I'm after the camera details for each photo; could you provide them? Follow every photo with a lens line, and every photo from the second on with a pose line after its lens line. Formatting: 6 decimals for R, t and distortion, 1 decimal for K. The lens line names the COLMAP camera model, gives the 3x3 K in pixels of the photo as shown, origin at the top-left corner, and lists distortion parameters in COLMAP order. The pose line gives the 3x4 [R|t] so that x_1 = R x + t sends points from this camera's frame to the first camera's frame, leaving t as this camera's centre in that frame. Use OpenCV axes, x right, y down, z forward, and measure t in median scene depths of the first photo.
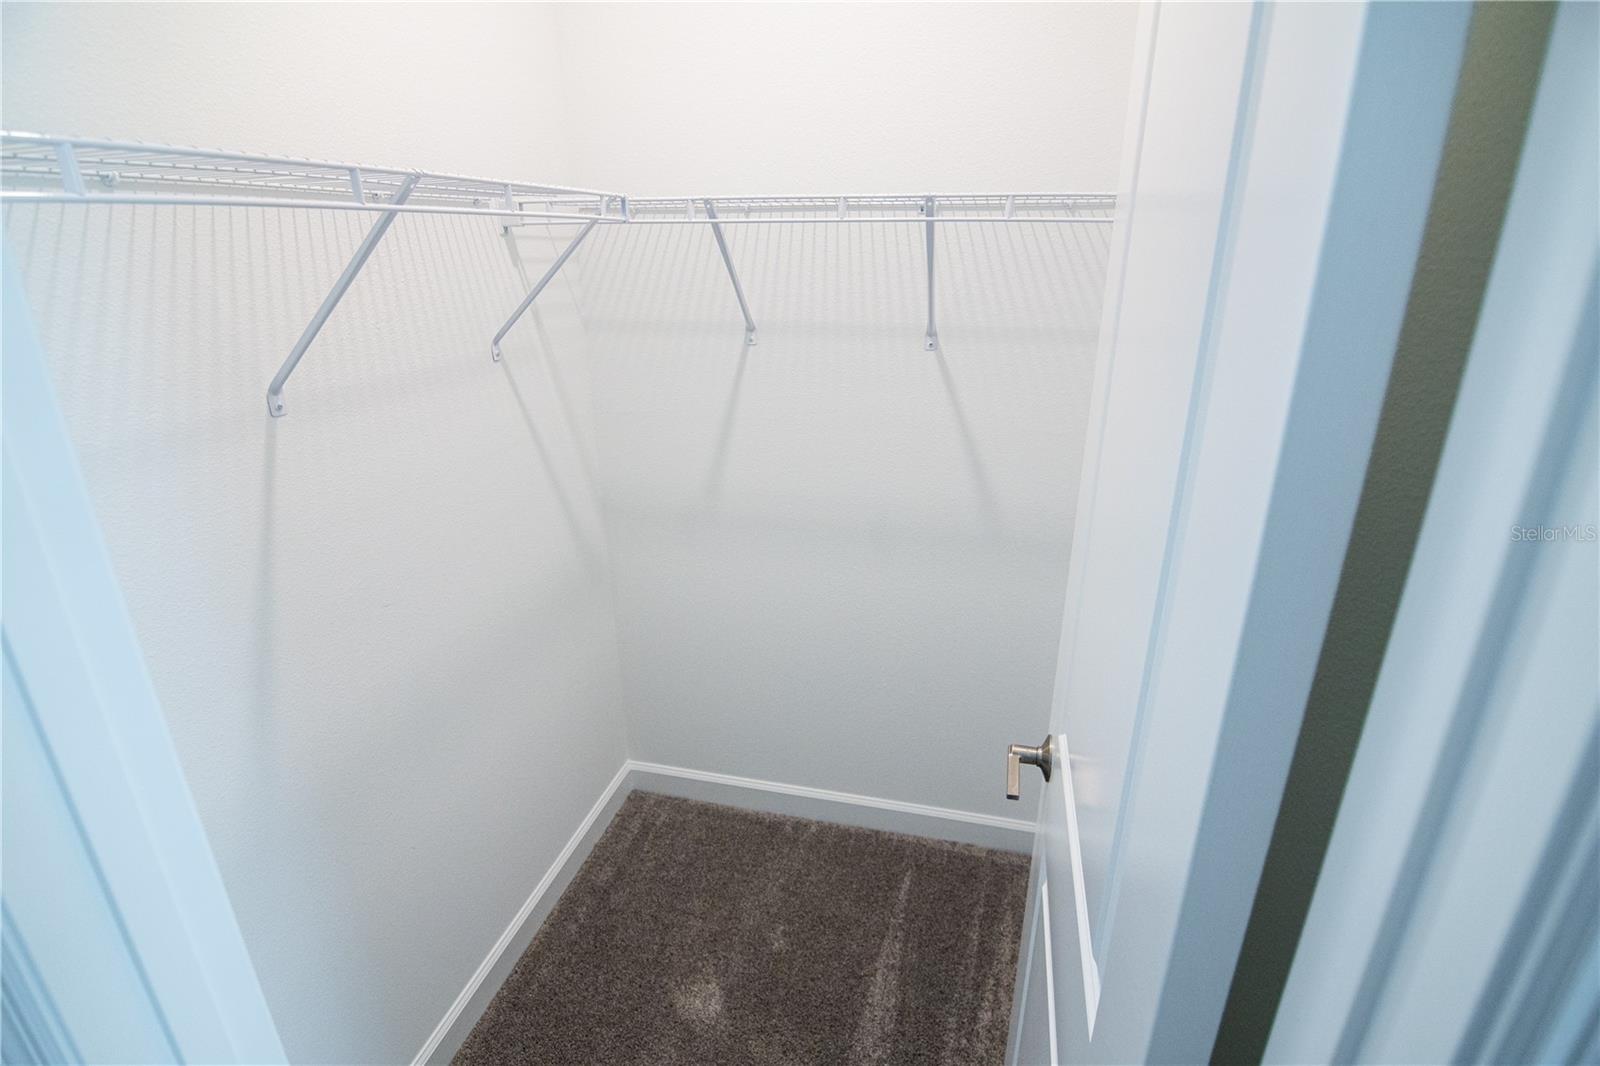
lens RADIAL K [[762.8, 0, 800.0], [0, 762.8, 533.0], [0, 0, 1]] dist [0.002456, -0.012377]
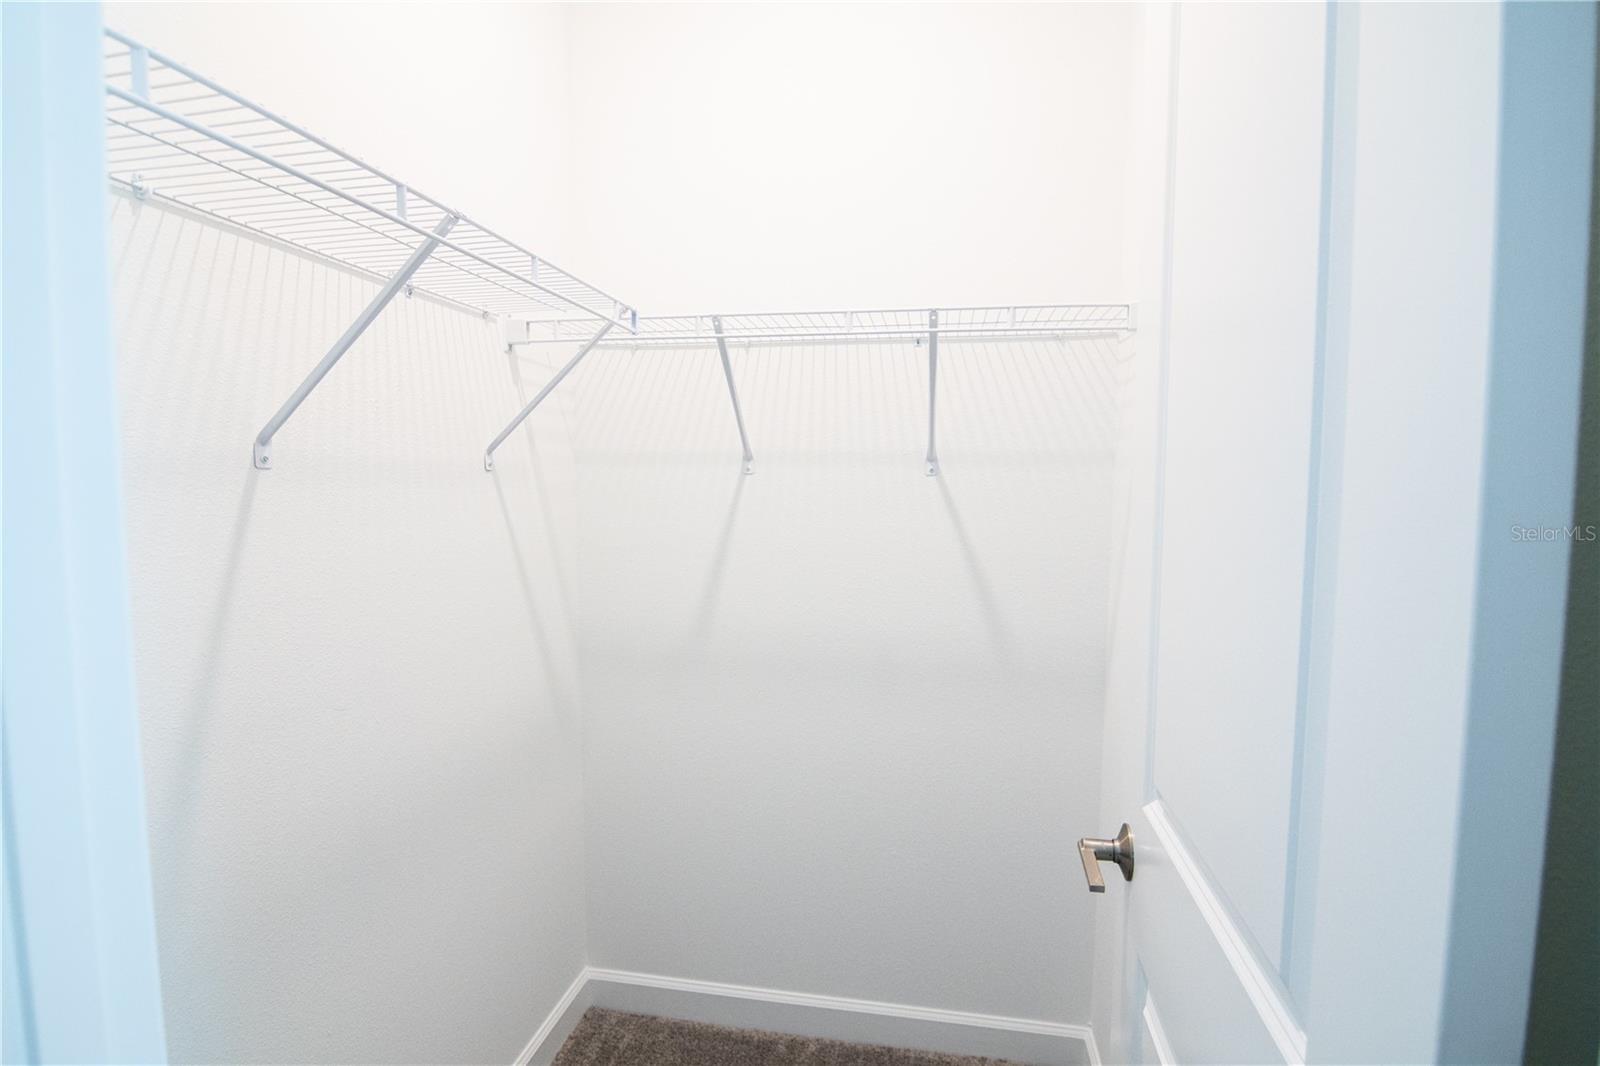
lens RADIAL K [[790.7, 0, 806.6], [0, 790.7, 530.3], [0, 0, 1]] dist [0.001932, -0.013750]
pose [[0.998490, 0.002699, 0.054874, -0.044553], [0.012316, 0.962378, -0.271435, 0.100190], [-0.053542, 0.271701, 0.960891, 0.039273]]
